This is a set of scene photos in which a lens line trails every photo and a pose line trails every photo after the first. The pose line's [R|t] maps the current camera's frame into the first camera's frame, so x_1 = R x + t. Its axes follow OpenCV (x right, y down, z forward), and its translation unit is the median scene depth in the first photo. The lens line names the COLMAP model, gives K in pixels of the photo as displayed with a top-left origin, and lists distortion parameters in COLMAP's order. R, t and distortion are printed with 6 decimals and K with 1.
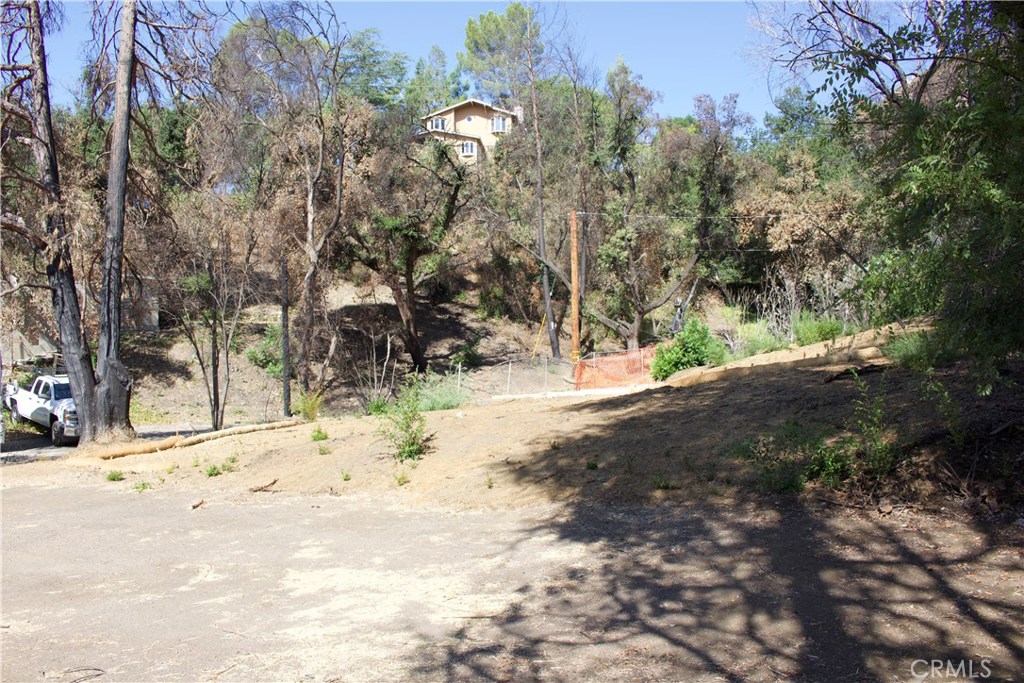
lens RADIAL K [[850.2, 0, 494.1], [0, 850.2, 340.3], [0, 0, 1]] dist [-0.158580, 0.125042]
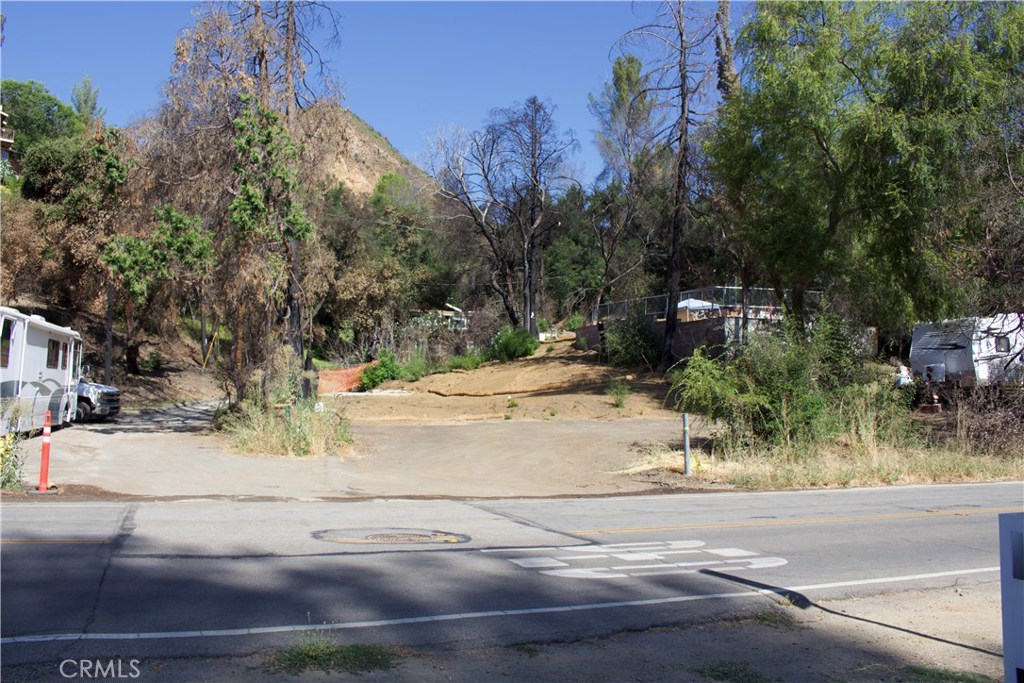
lens RADIAL K [[848.2, 0, 496.0], [0, 848.2, 336.3], [0, 0, 1]] dist [-0.162952, 0.141893]
pose [[0.665719, 0.080611, 0.741835, -0.561950], [-0.057261, 0.996735, -0.056924, 0.020110], [-0.744002, -0.004583, 0.668162, -0.126463]]
